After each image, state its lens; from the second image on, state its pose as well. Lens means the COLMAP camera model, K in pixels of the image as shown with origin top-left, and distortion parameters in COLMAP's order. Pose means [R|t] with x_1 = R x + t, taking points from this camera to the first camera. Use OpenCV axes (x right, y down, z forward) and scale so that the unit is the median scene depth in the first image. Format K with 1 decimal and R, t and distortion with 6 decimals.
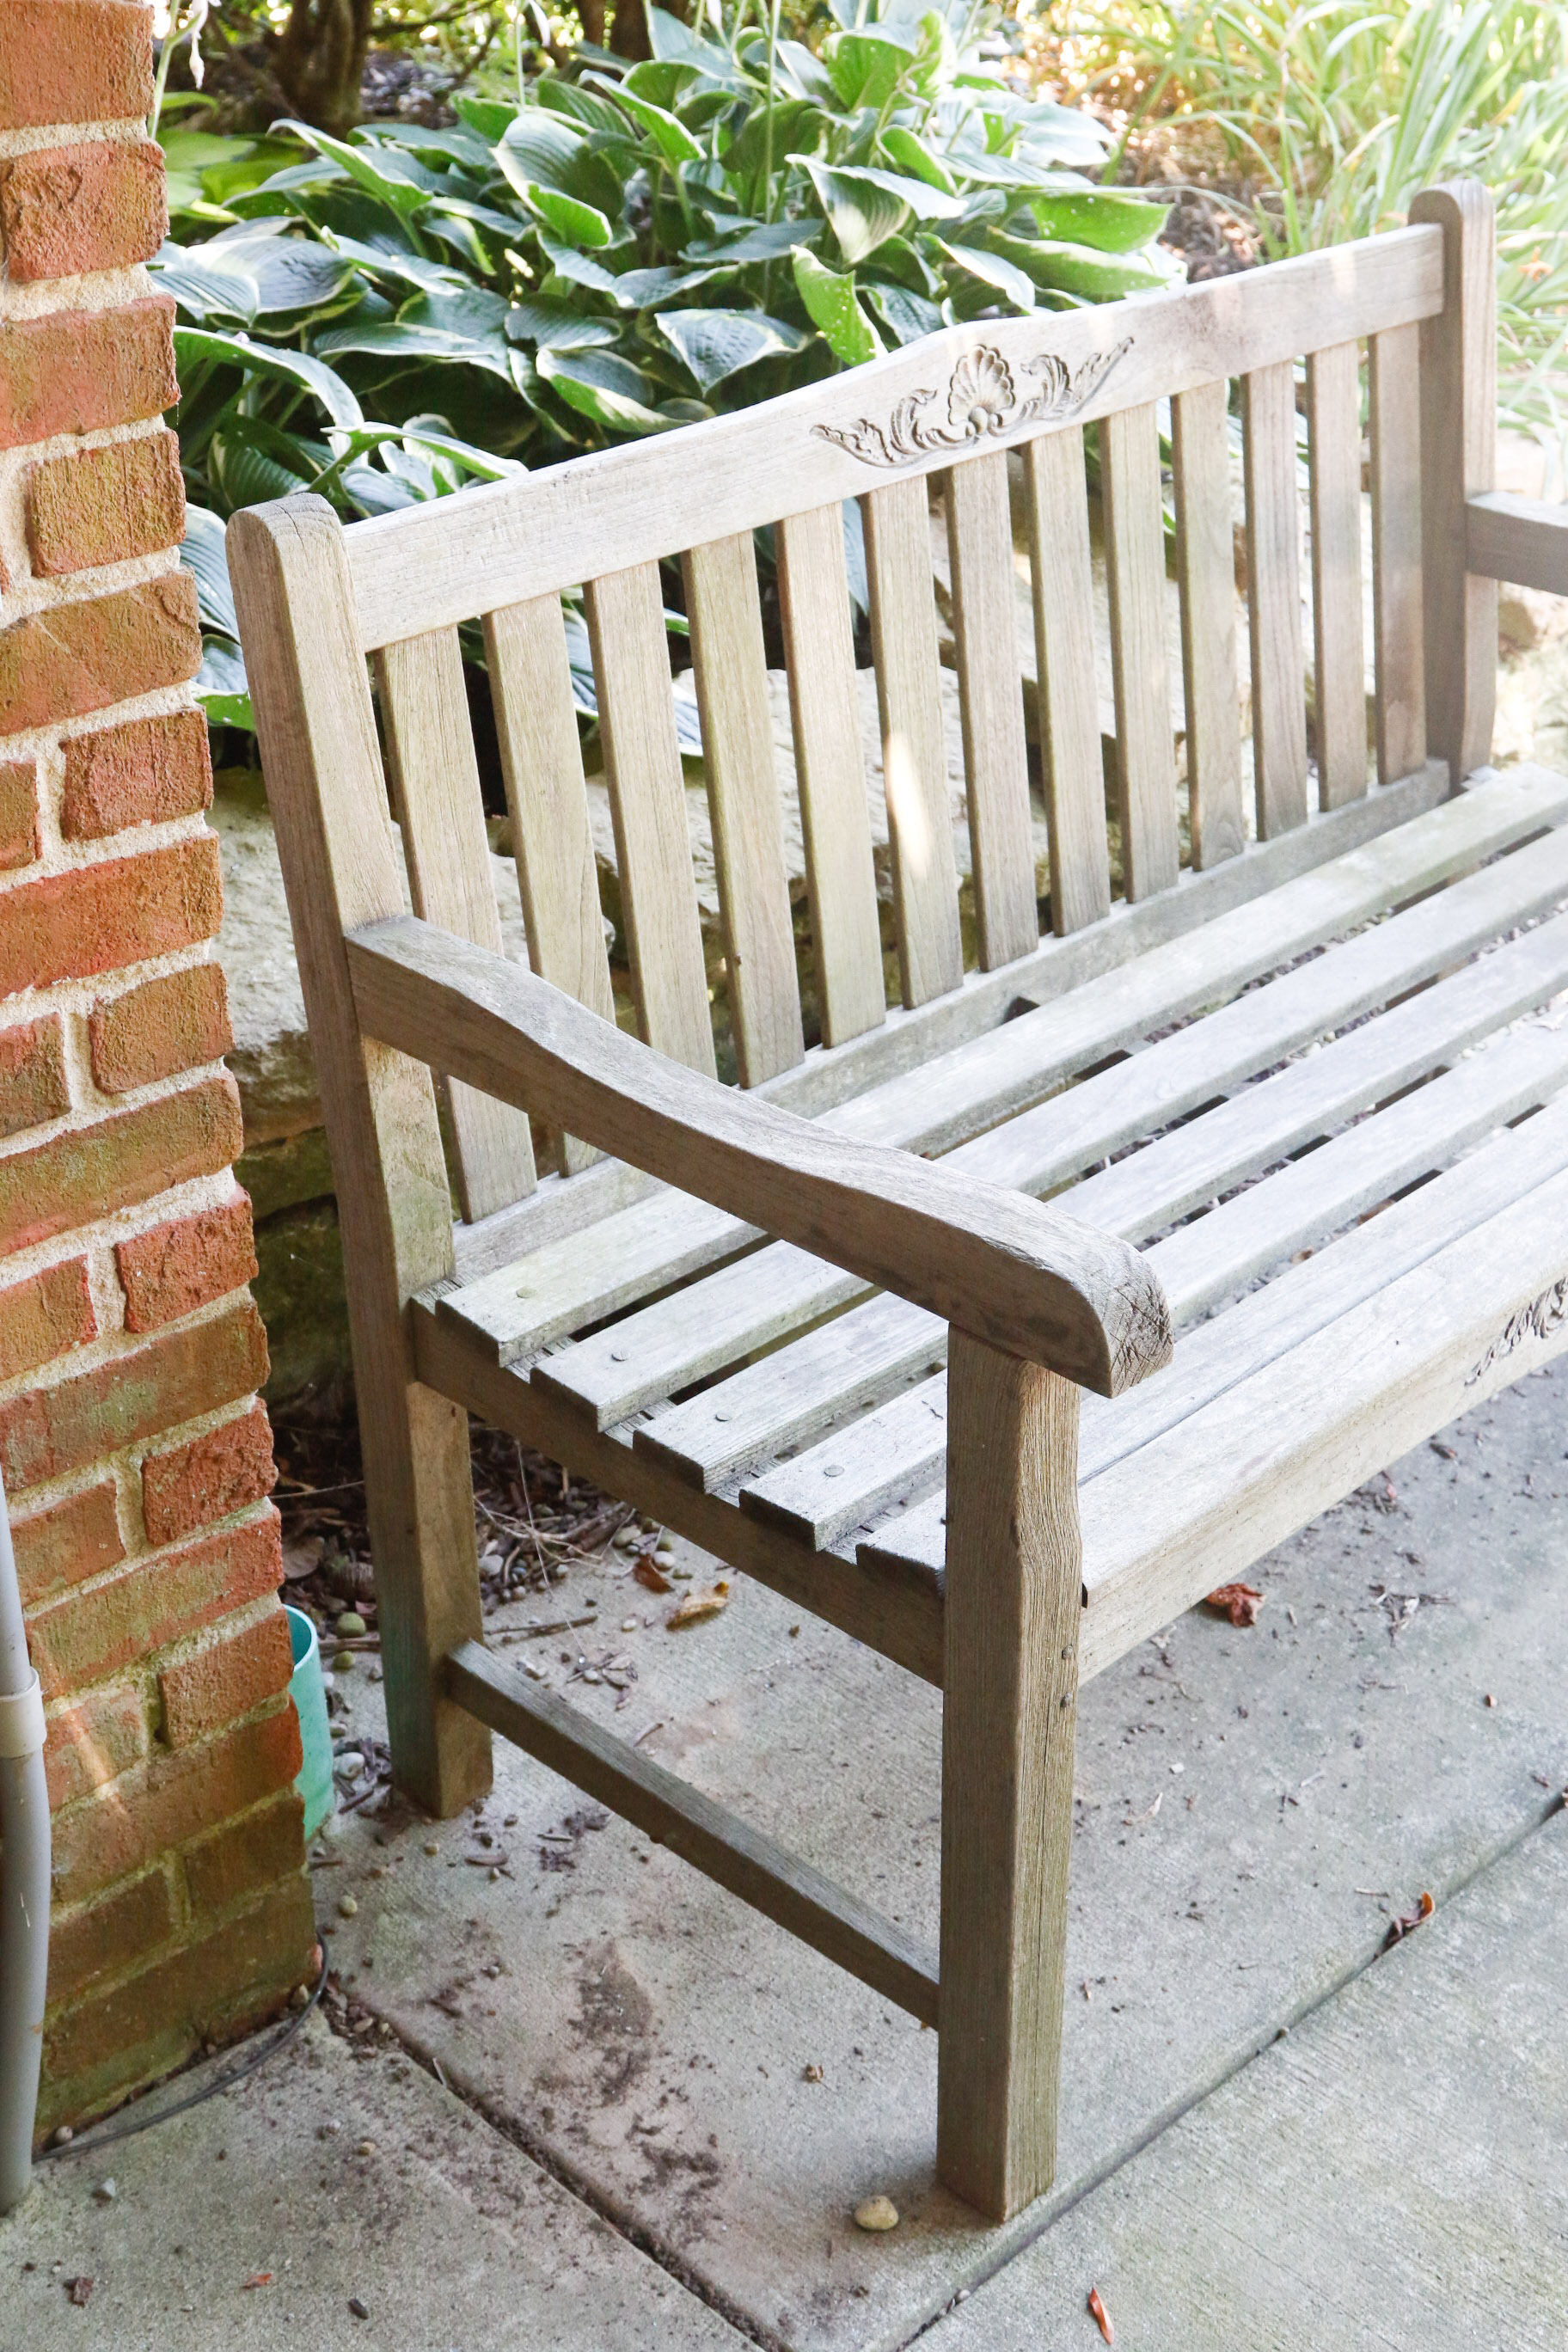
lens RADIAL K [[3088.5, 0, 805.9], [0, 3088.5, 1187.5], [0, 0, 1]] dist [-0.052366, 0.000000]
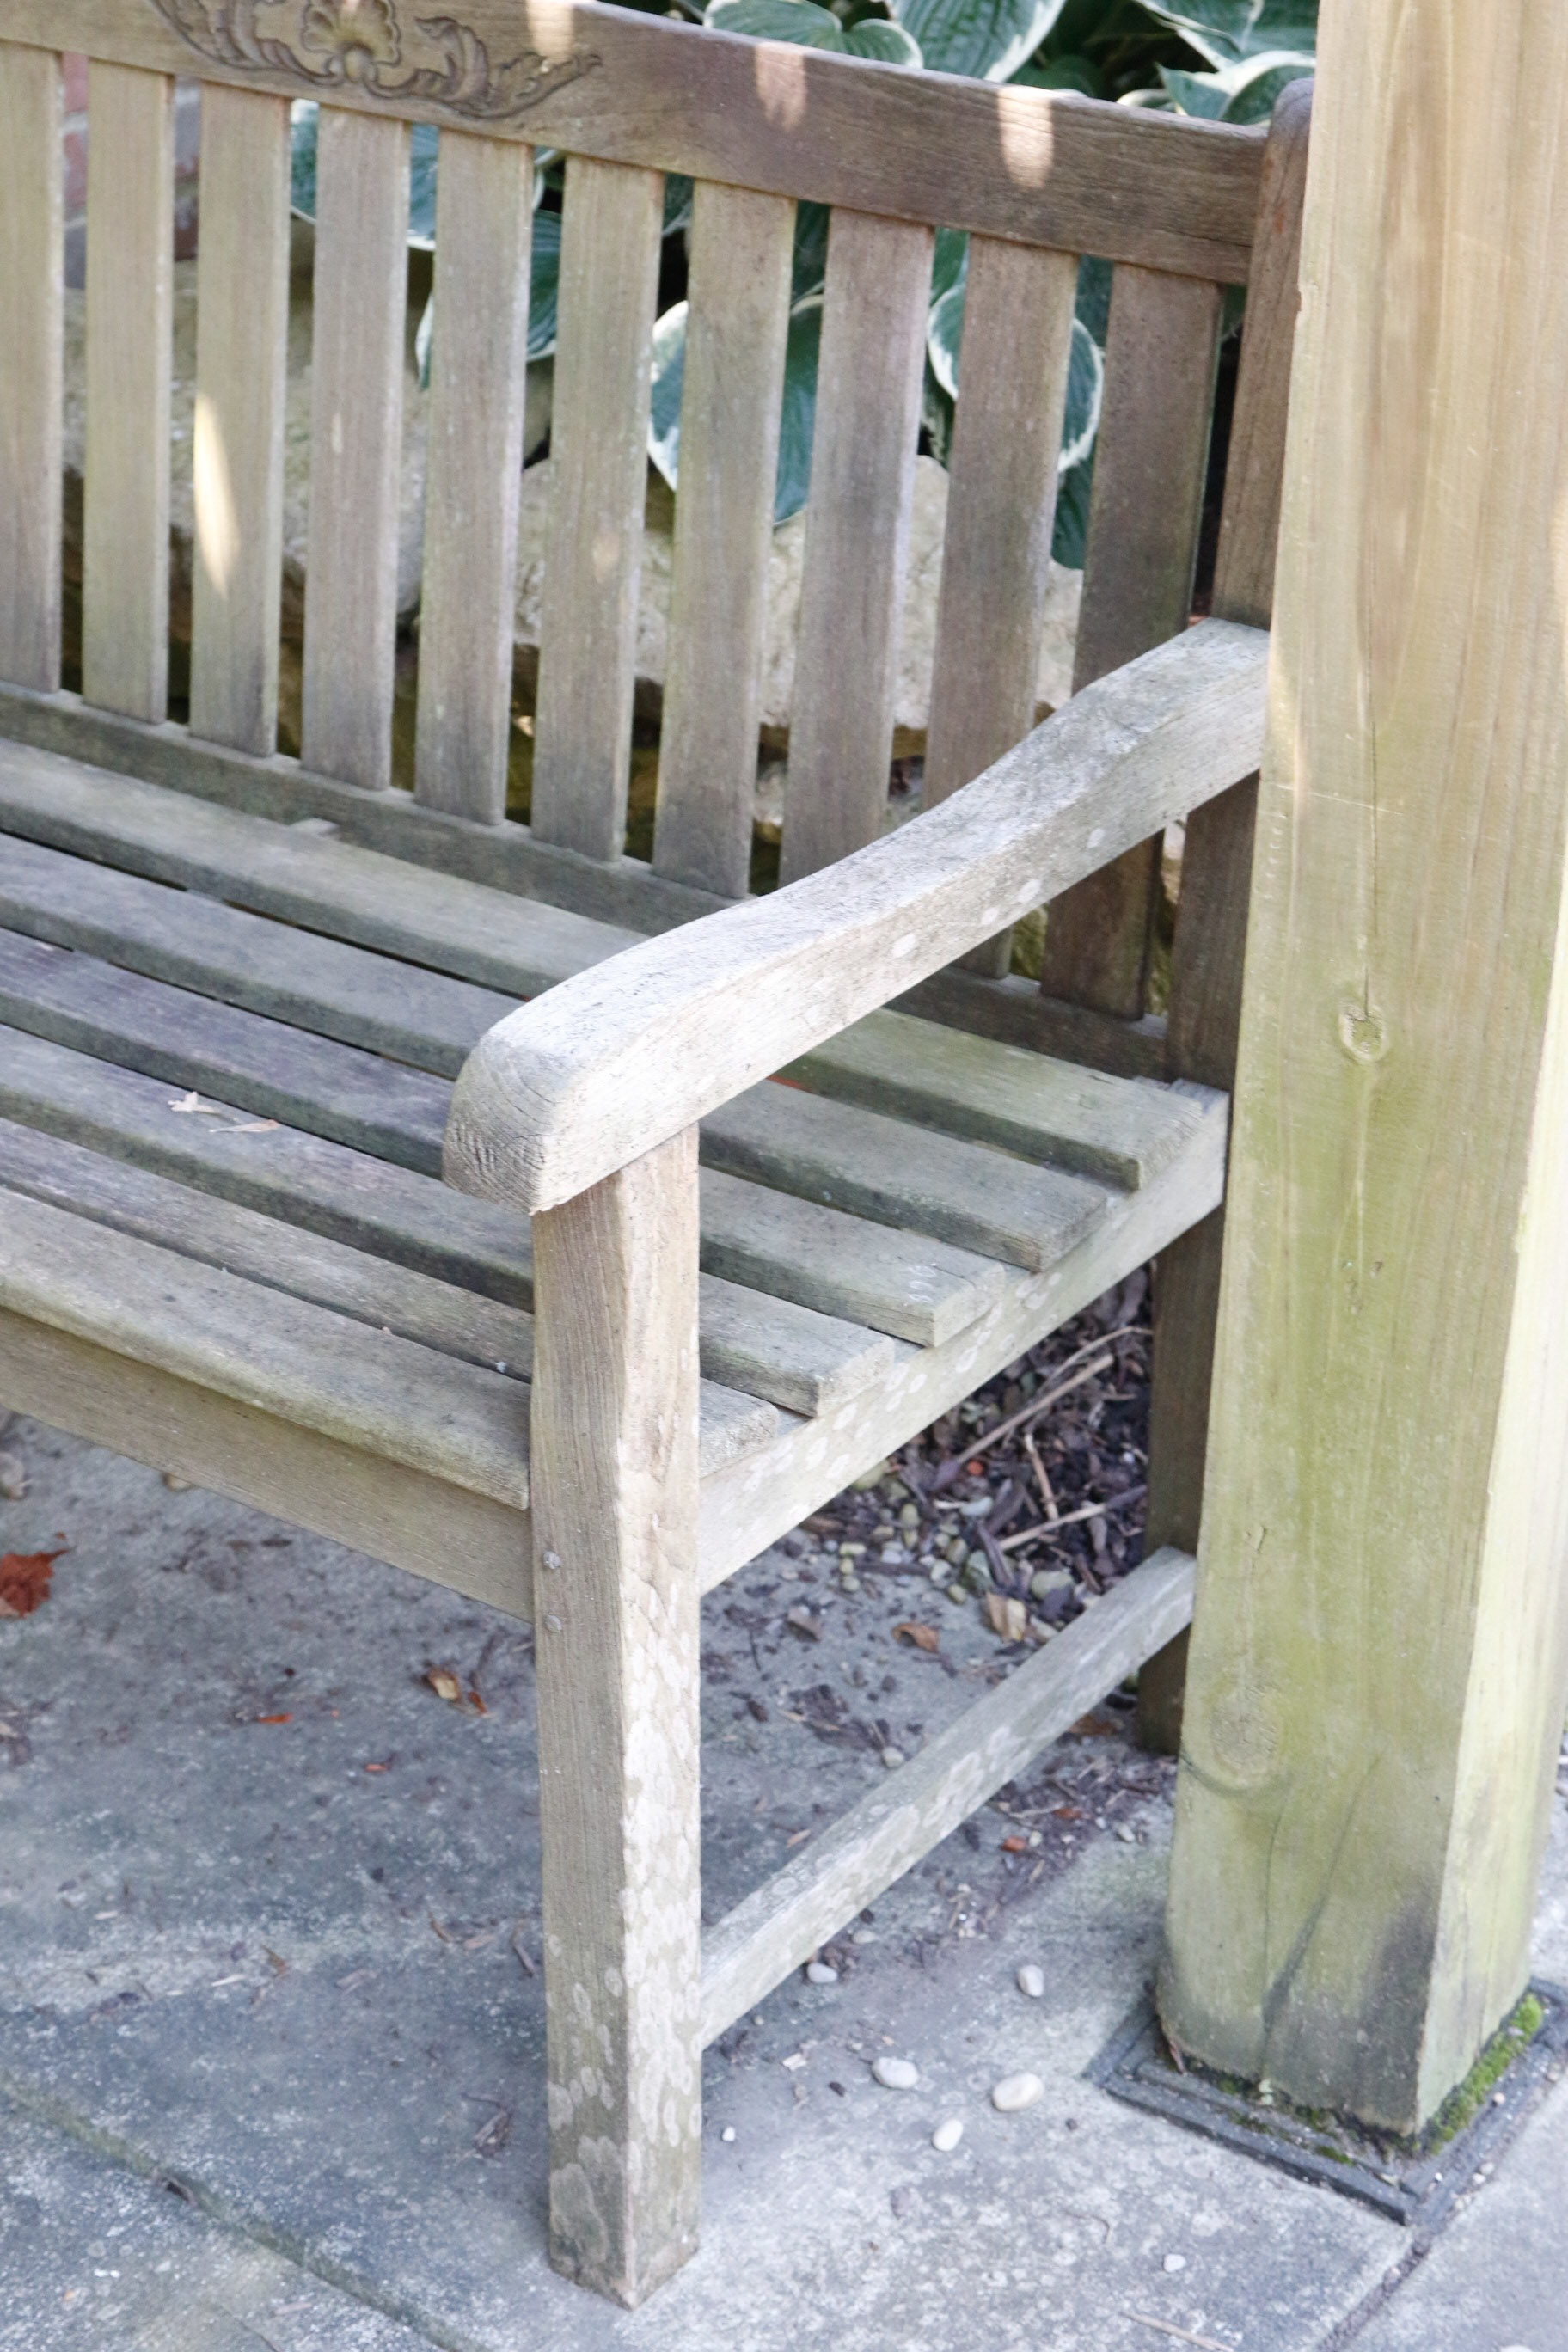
lens RADIAL K [[4252.3, 0, 781.4], [0, 4252.3, 1193.8], [0, 0, 1]] dist [0.051170, 0.000000]
pose [[0.156595, 0.480605, -0.862842, 1.145962], [-0.490328, 0.796188, 0.354490, -0.460385], [0.857354, 0.367565, 0.360333, 0.817598]]
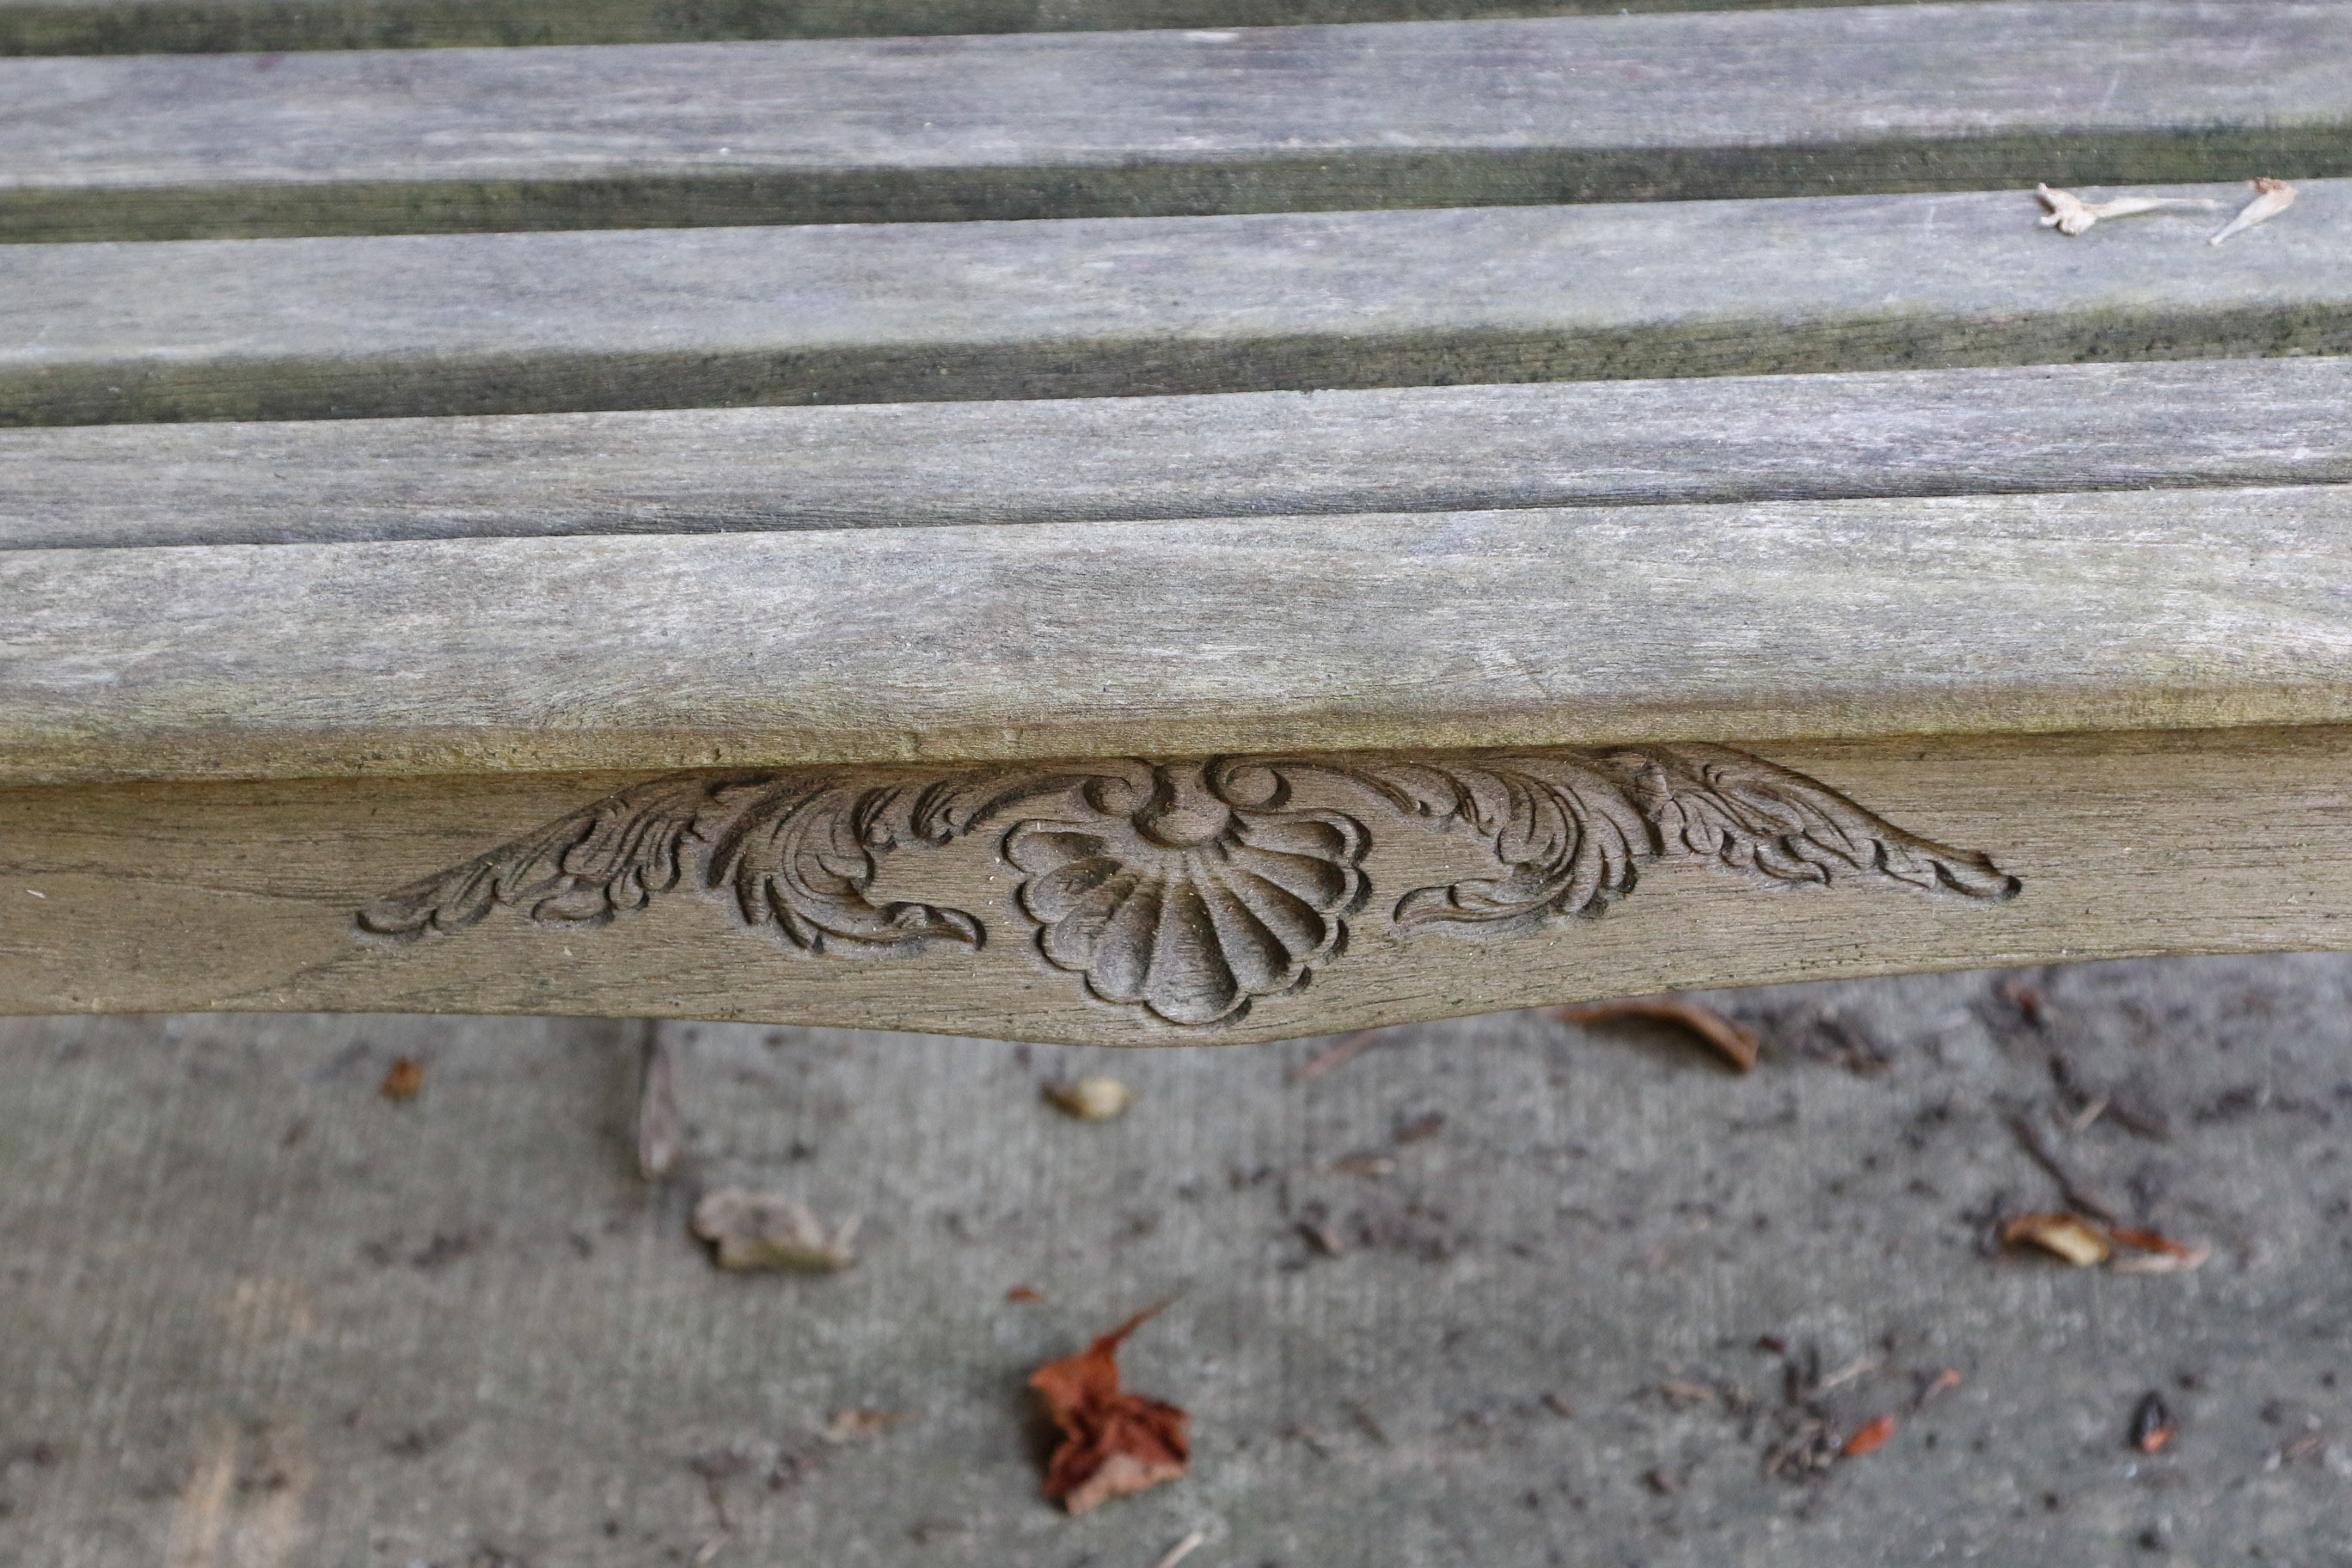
lens RADIAL K [[7000.6, 0, 1181.4], [0, 7000.6, 782.5], [0, 0, 1]] dist [0.261731, 0.000000]
pose [[0.687264, 0.412553, -0.597887, 0.659745], [-0.325609, 0.910714, 0.254126, -0.159282], [0.649344, 0.020026, 0.760231, 0.423433]]
